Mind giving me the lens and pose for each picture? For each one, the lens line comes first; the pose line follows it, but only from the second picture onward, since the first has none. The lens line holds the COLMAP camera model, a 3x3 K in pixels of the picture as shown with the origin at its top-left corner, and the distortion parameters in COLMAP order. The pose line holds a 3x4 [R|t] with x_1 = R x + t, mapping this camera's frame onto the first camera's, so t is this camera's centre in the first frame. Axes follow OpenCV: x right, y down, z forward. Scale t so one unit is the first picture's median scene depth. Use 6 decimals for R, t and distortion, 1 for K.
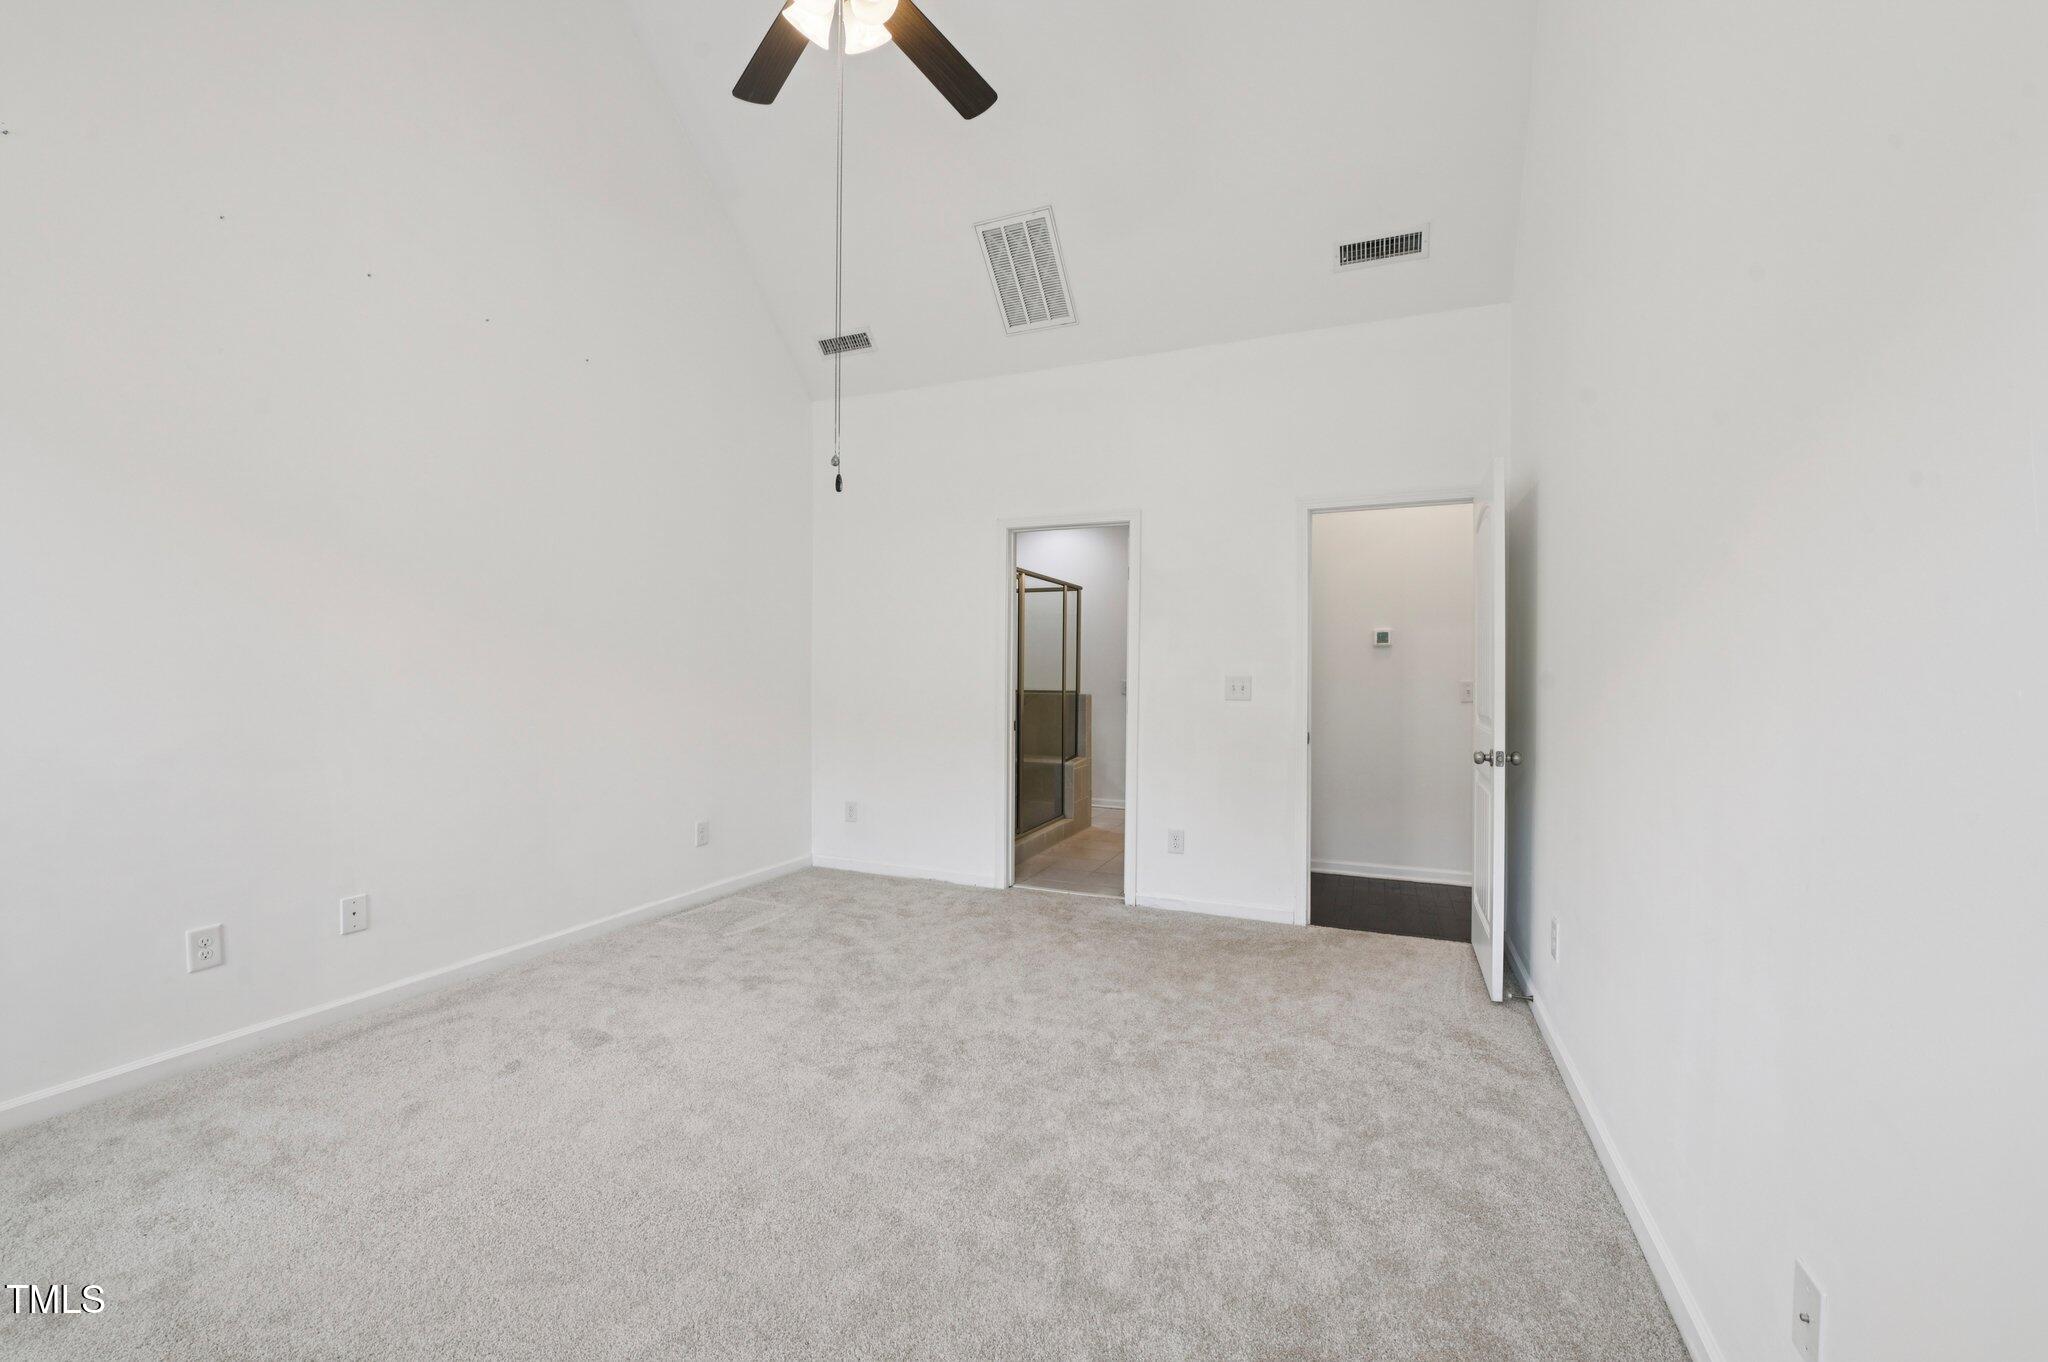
lens RADIAL K [[810.6, 0, 1029.0], [0, 810.6, 681.0], [0, 0, 1]] dist [-0.002823, 0.000136]
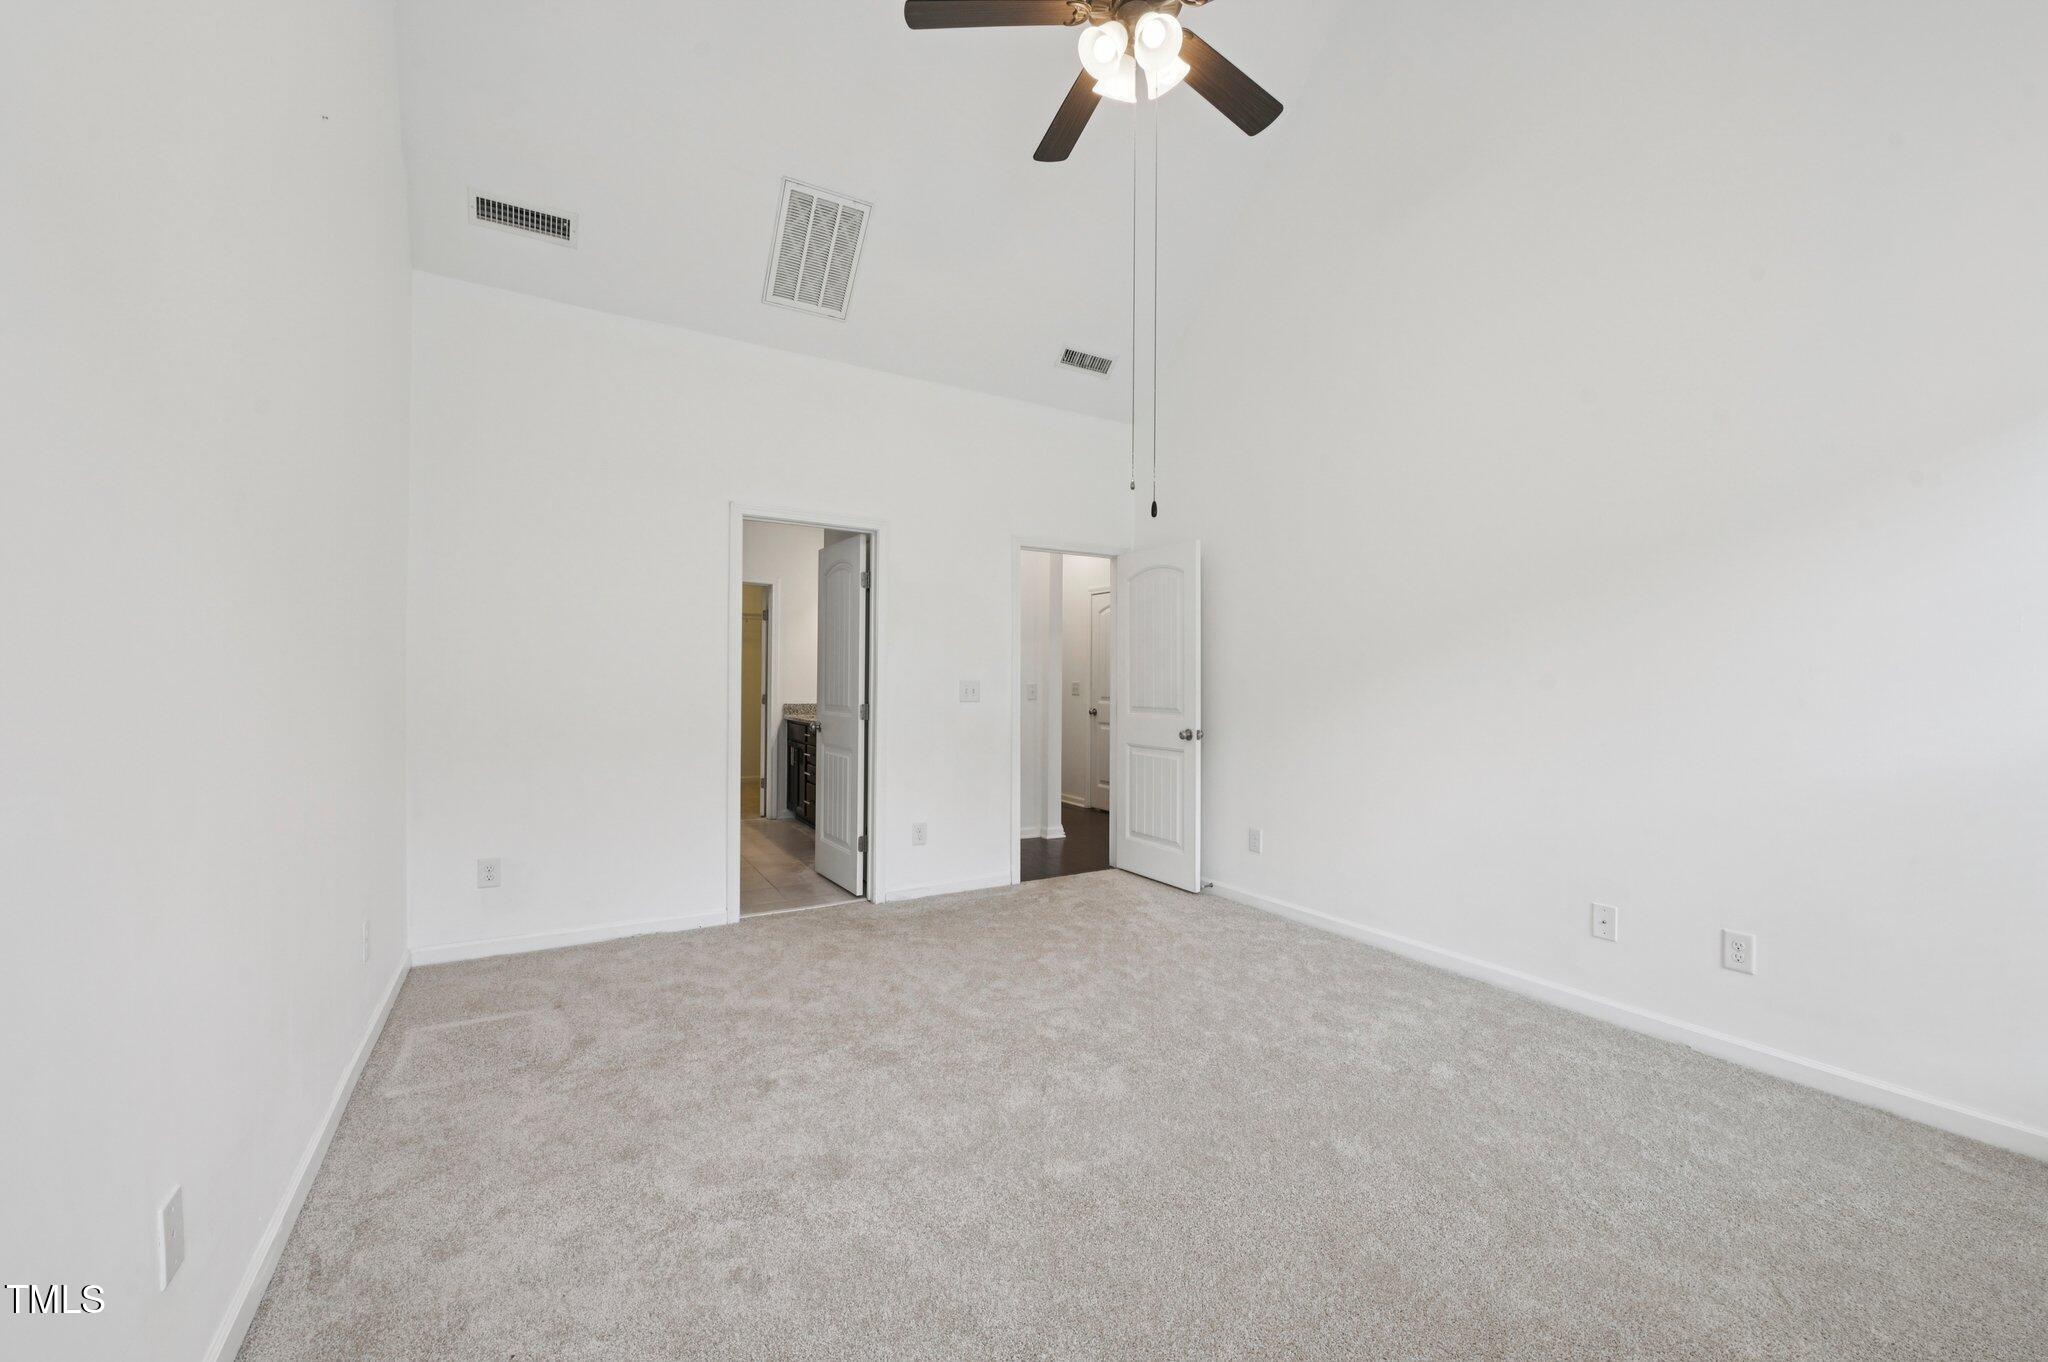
lens RADIAL K [[810.6, 0, 1025.3], [0, 810.6, 680.7], [0, 0, 1]] dist [-0.002823, 0.000136]
pose [[0.594568, -0.002559, 0.804041, -0.620838], [0.002105, 0.999996, 0.001626, -0.007957], [-0.804043, 0.000726, 0.594571, 0.250766]]
